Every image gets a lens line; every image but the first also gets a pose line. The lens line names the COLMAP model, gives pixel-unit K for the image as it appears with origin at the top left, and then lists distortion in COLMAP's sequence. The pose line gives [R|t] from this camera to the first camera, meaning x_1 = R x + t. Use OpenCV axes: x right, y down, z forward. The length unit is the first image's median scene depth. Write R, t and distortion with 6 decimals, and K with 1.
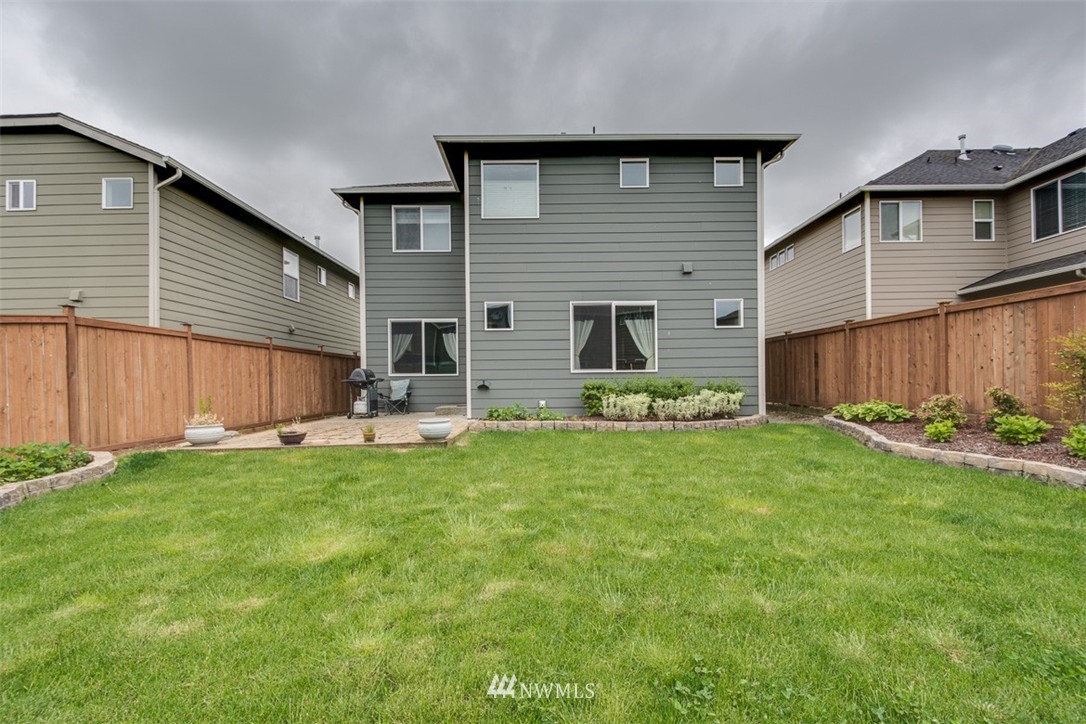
lens RADIAL K [[469.9, 0, 538.5], [0, 469.9, 378.6], [0, 0, 1]] dist [0.019185, -0.016425]
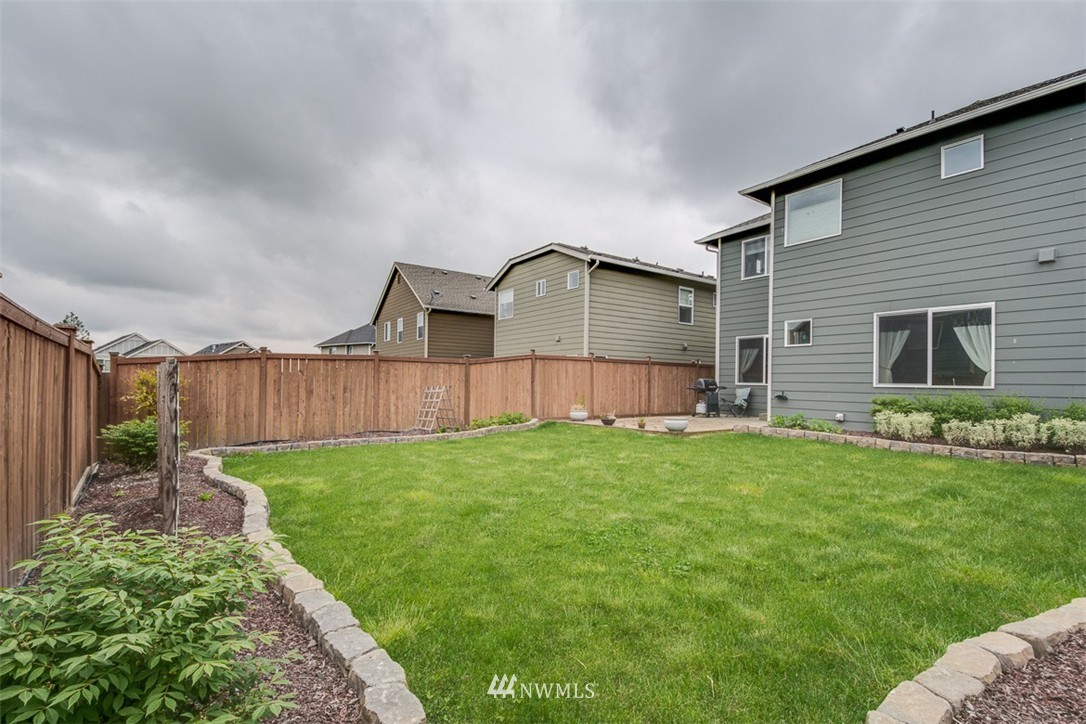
lens RADIAL K [[469.9, 0, 538.5], [0, 469.9, 378.6], [0, 0, 1]] dist [0.019185, -0.016425]
pose [[0.571612, 0.014473, -0.820396, 0.471605], [-0.018689, 0.999815, 0.004617, -0.021068], [0.820311, 0.012693, 0.571777, -0.119502]]
